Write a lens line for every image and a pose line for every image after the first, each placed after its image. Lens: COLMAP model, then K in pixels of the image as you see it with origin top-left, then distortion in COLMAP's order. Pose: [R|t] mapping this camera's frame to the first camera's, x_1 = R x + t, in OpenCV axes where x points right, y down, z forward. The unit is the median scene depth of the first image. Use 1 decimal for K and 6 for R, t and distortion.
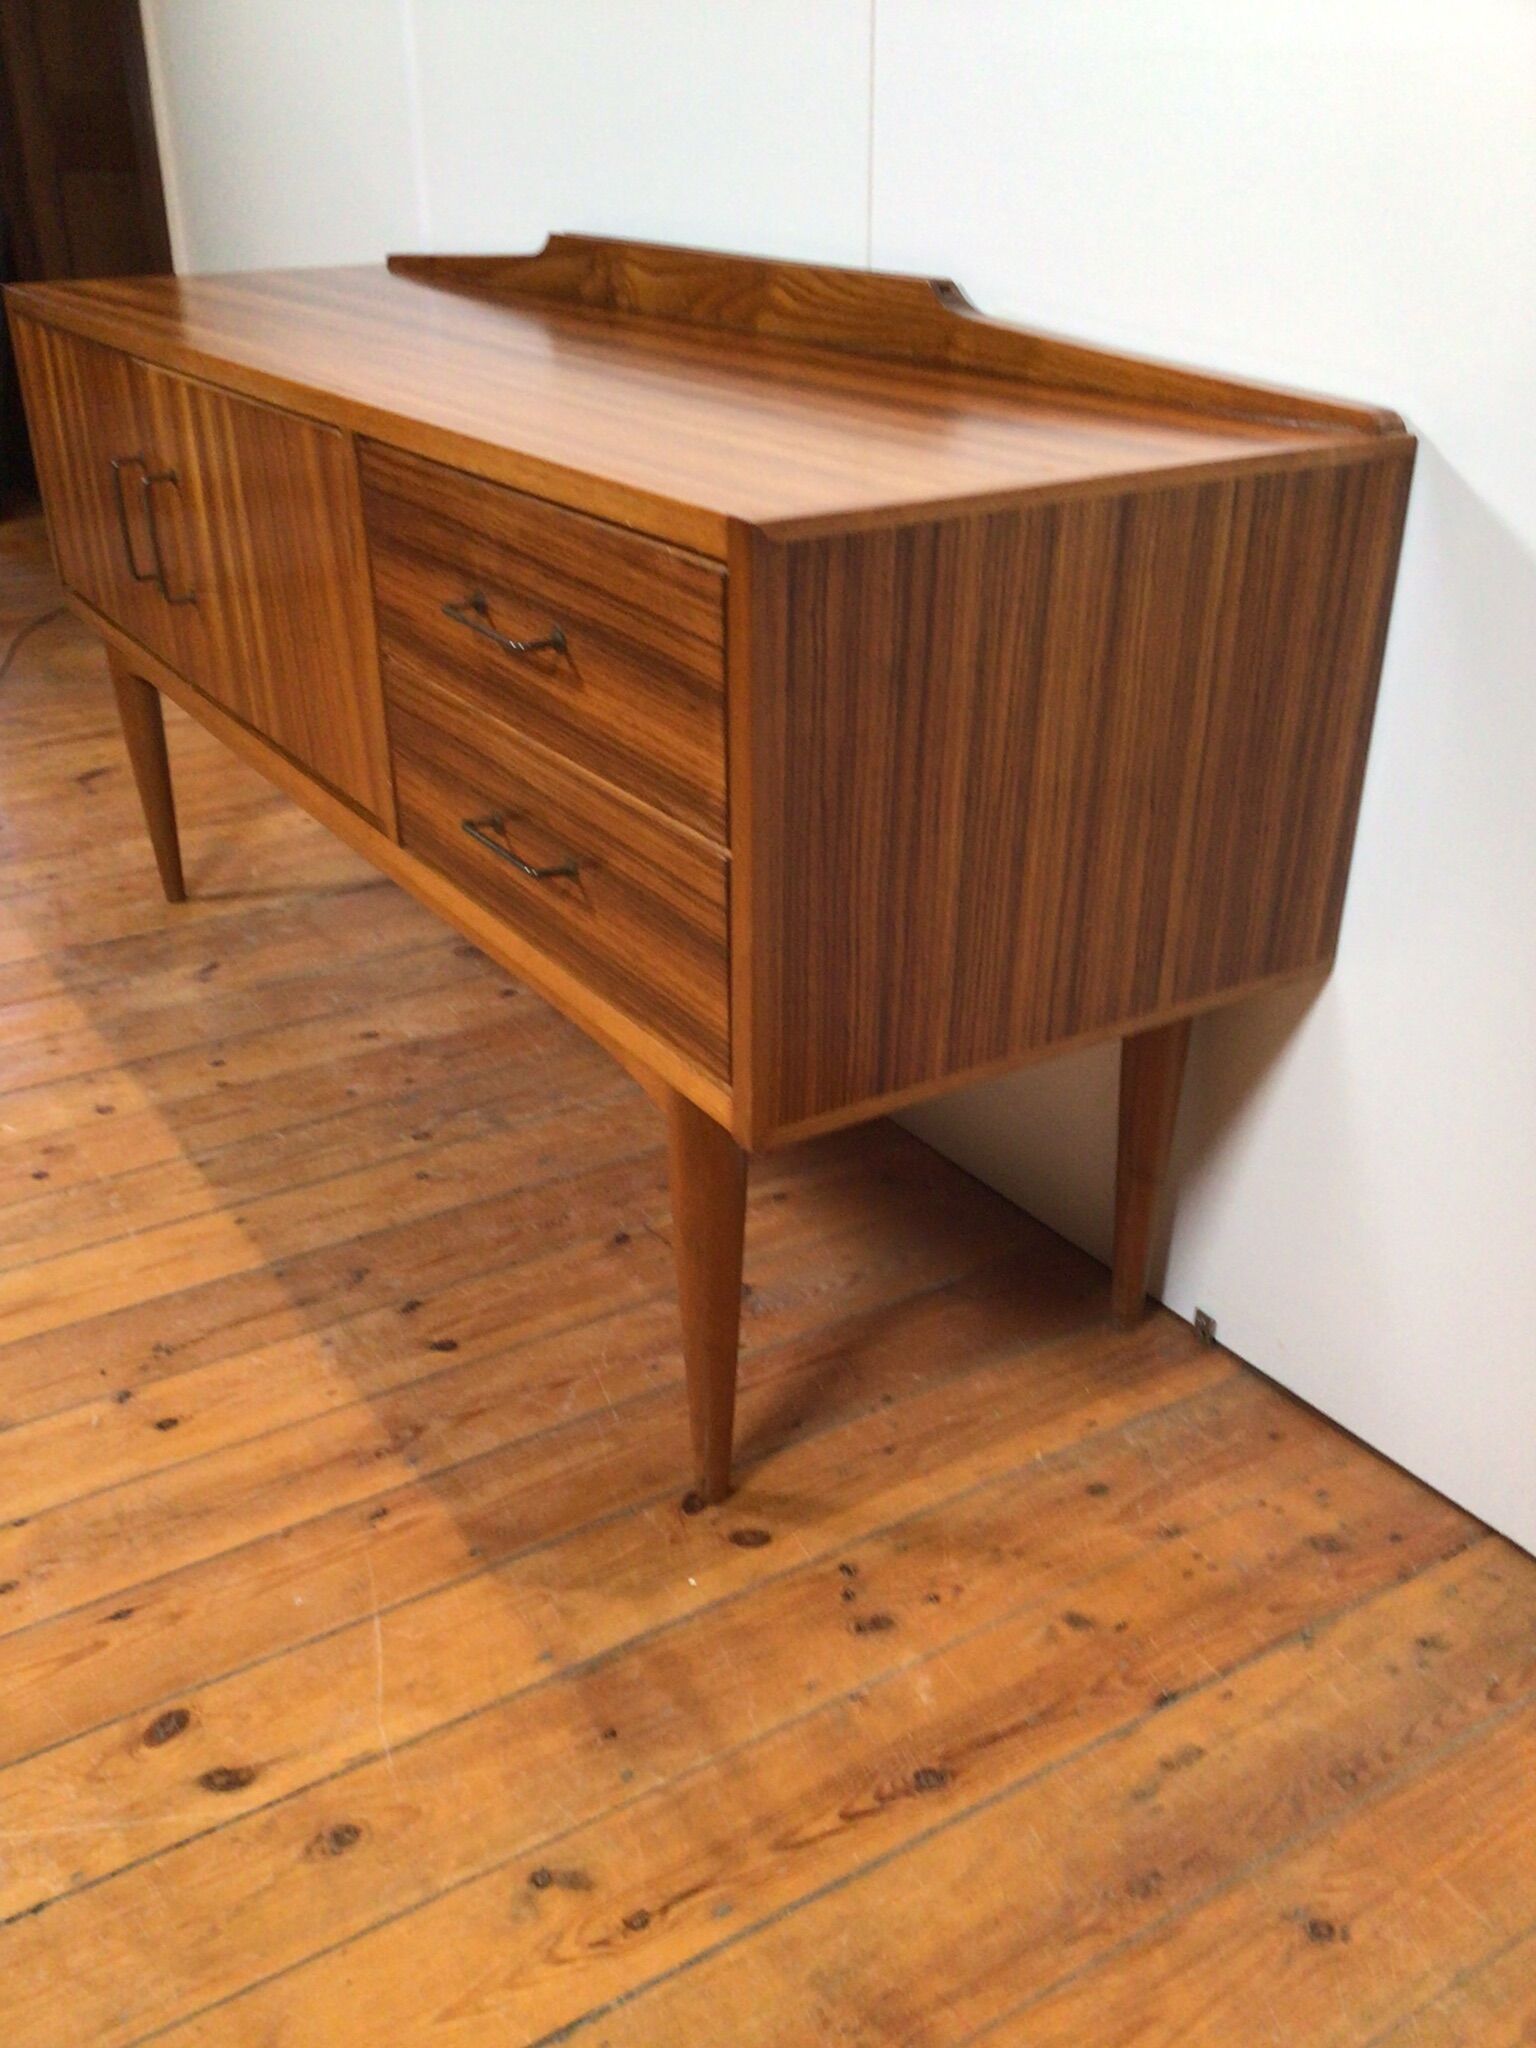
lens RADIAL K [[1824.7, 0, 744.4], [0, 1824.7, 1029.8], [0, 0, 1]] dist [0.145820, -0.282993]
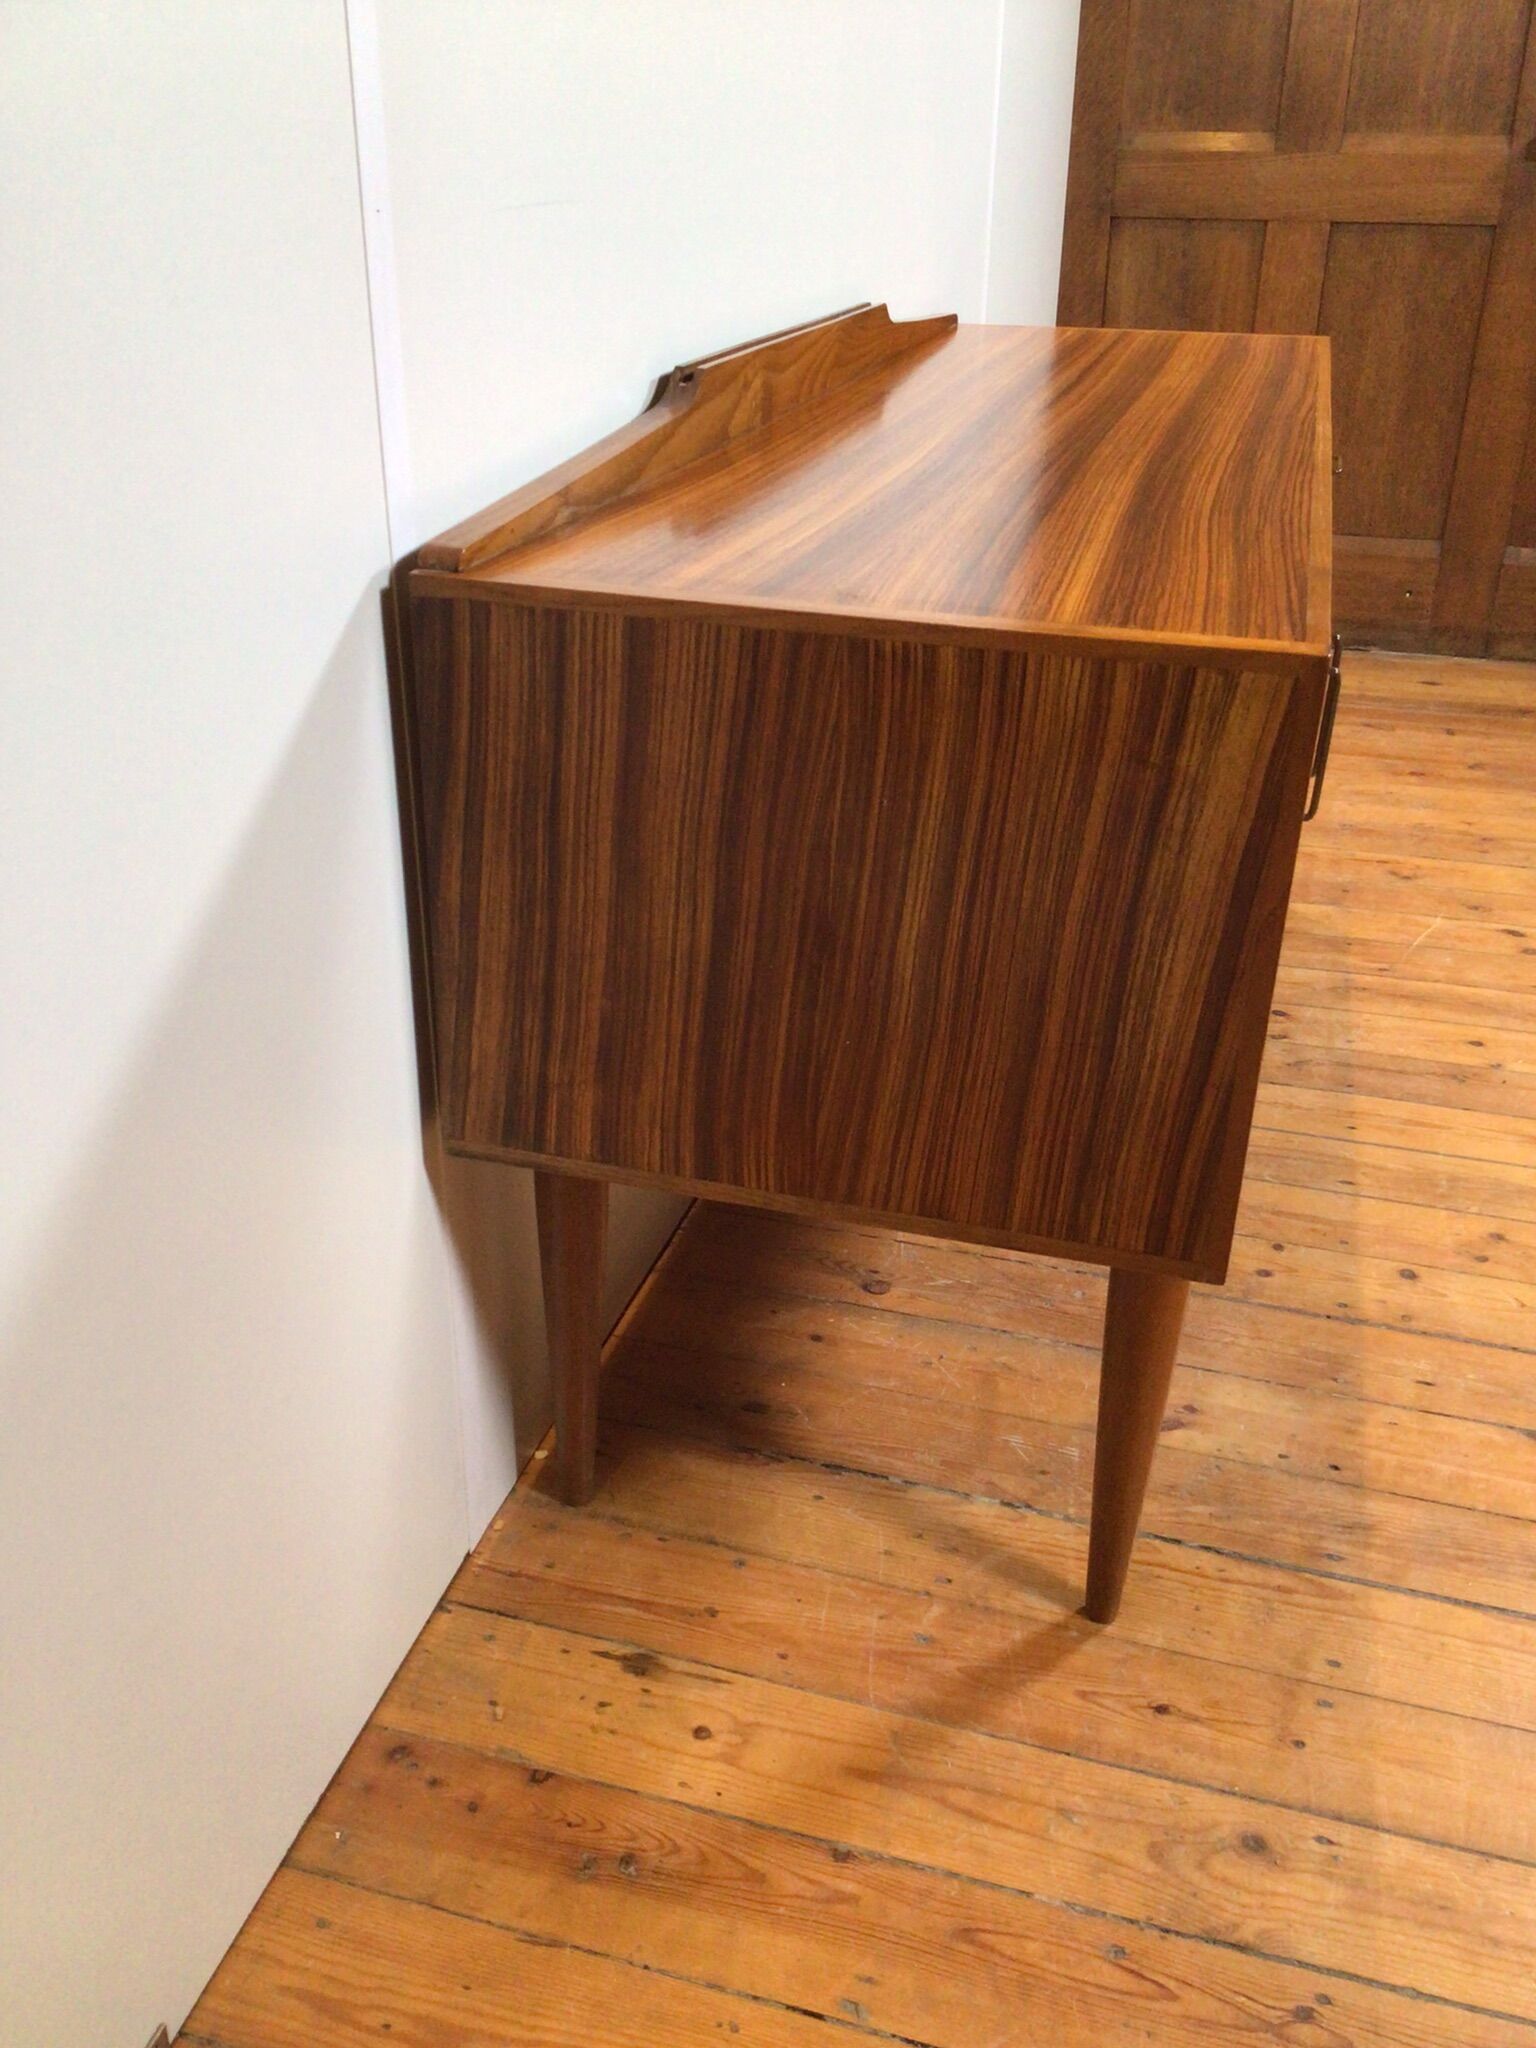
lens RADIAL K [[1848.9, 0, 753.7], [0, 1848.9, 1029.0], [0, 0, 1]] dist [0.131789, -0.244275]
pose [[-0.674374, -0.327258, 0.661907, -0.880360], [0.318682, 0.679637, 0.660708, -0.949456], [-0.666079, 0.656503, -0.354038, 1.836895]]
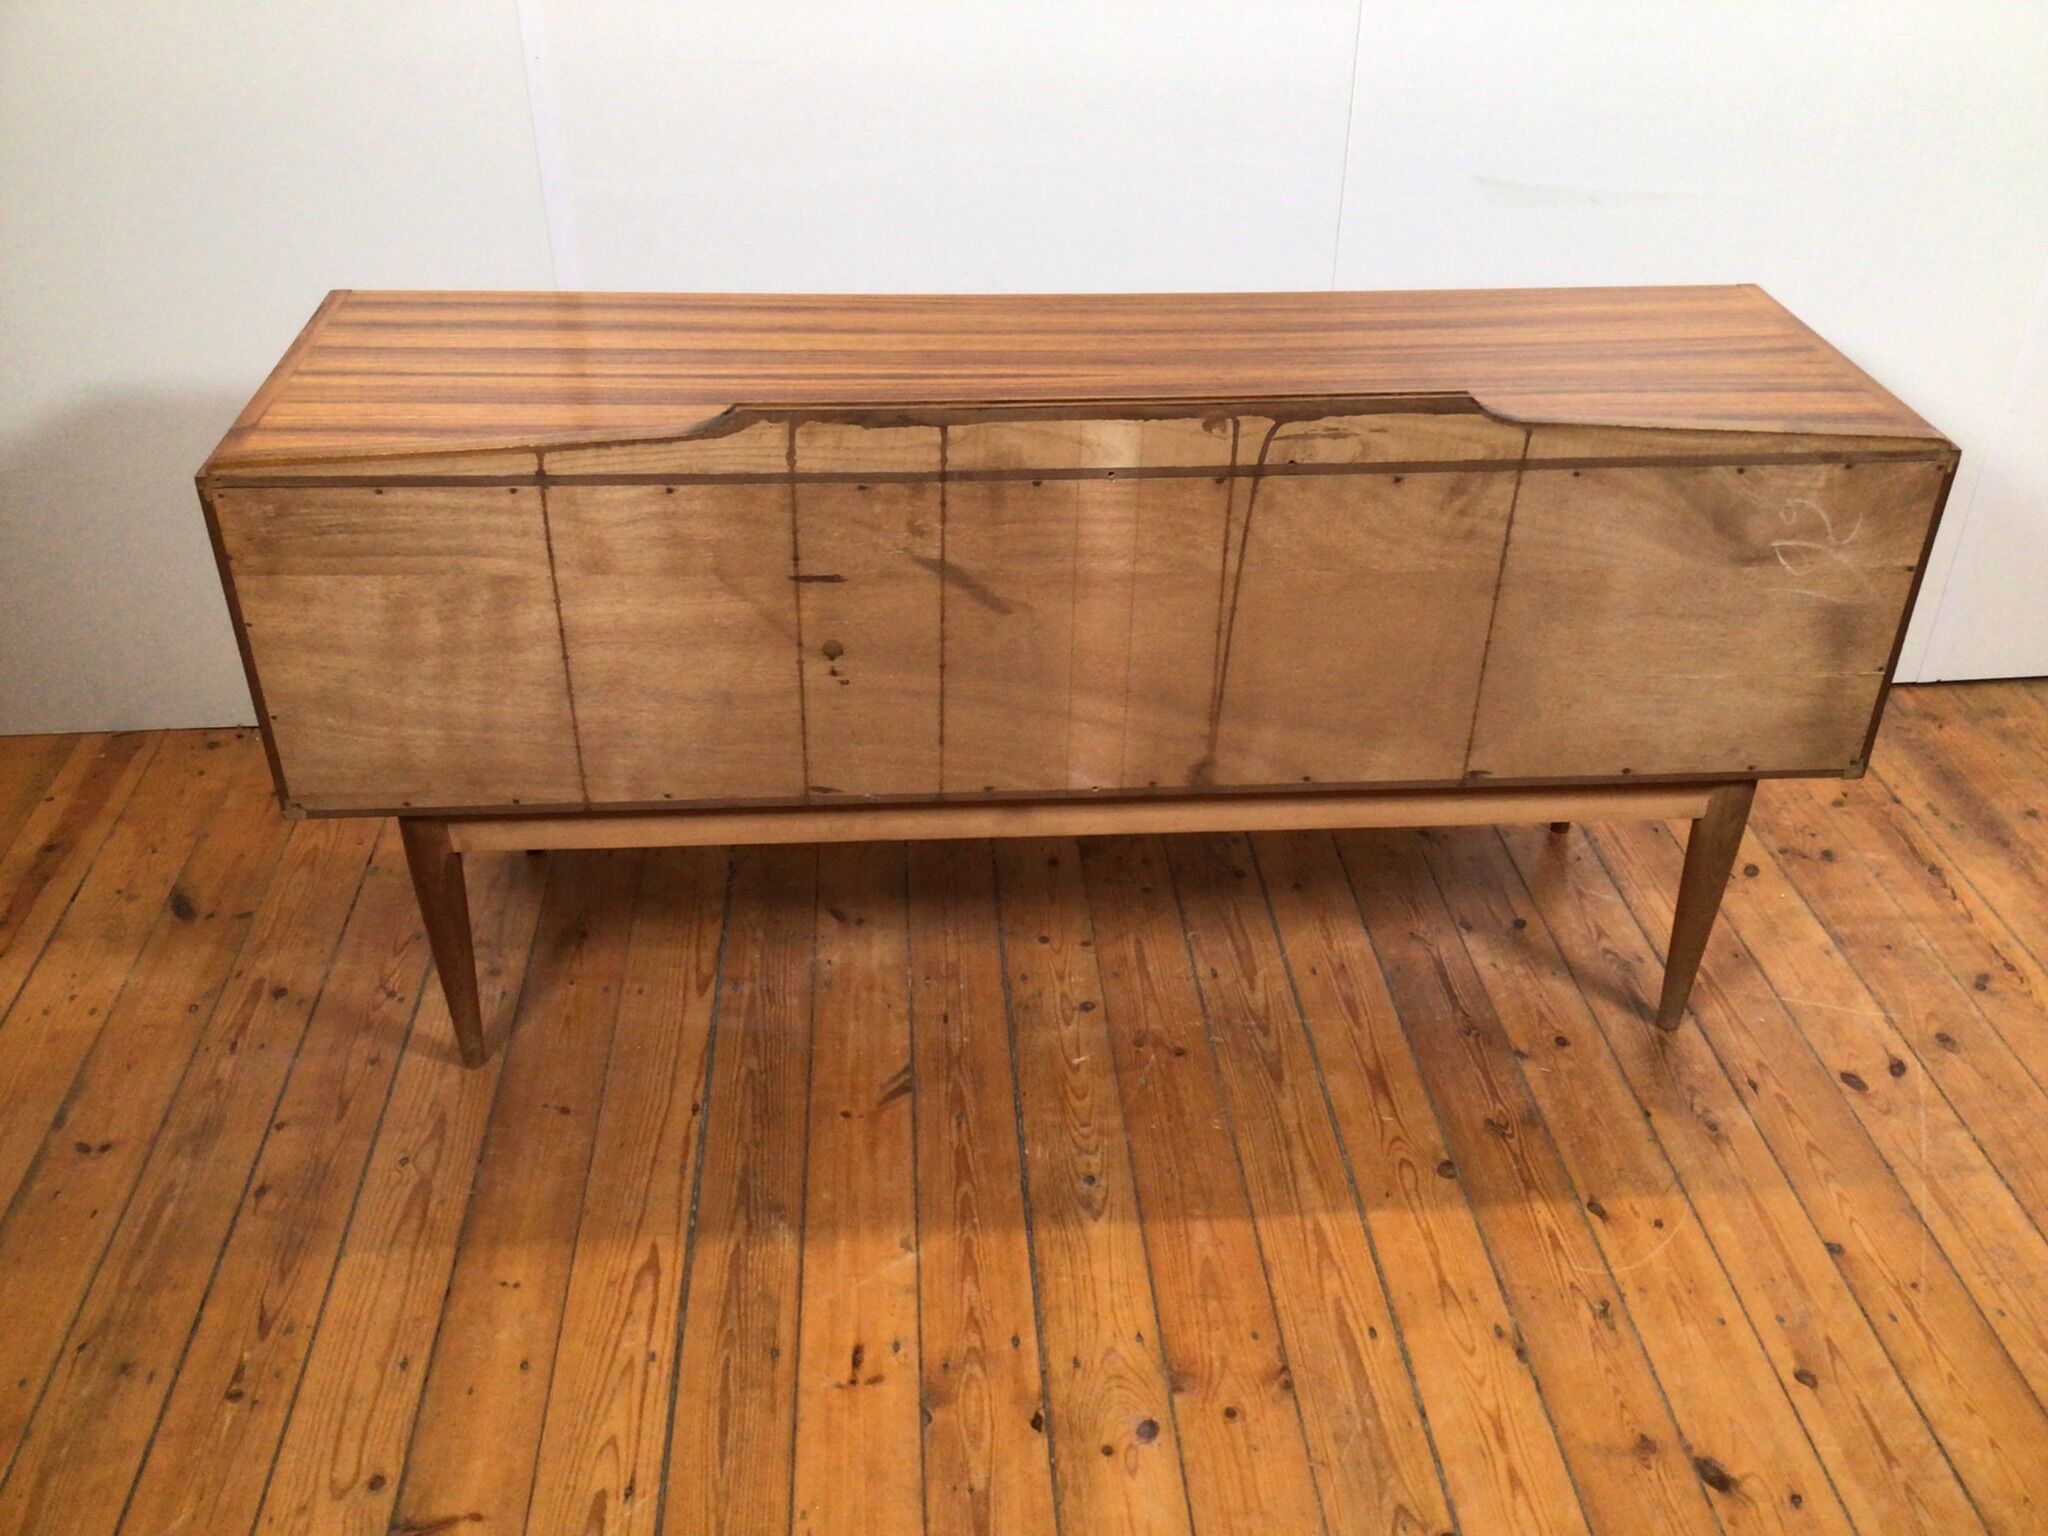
lens RADIAL K [[1824.7, 0, 1024.0], [0, 1824.7, 768.0], [0, 0, 1]] dist [0.145820, -0.282993]
pose [[0.457668, -0.472243, 0.753343, -1.448429], [0.379600, 0.869968, 0.314738, -0.578448], [-0.804017, 0.141923, 0.577420, 0.438422]]
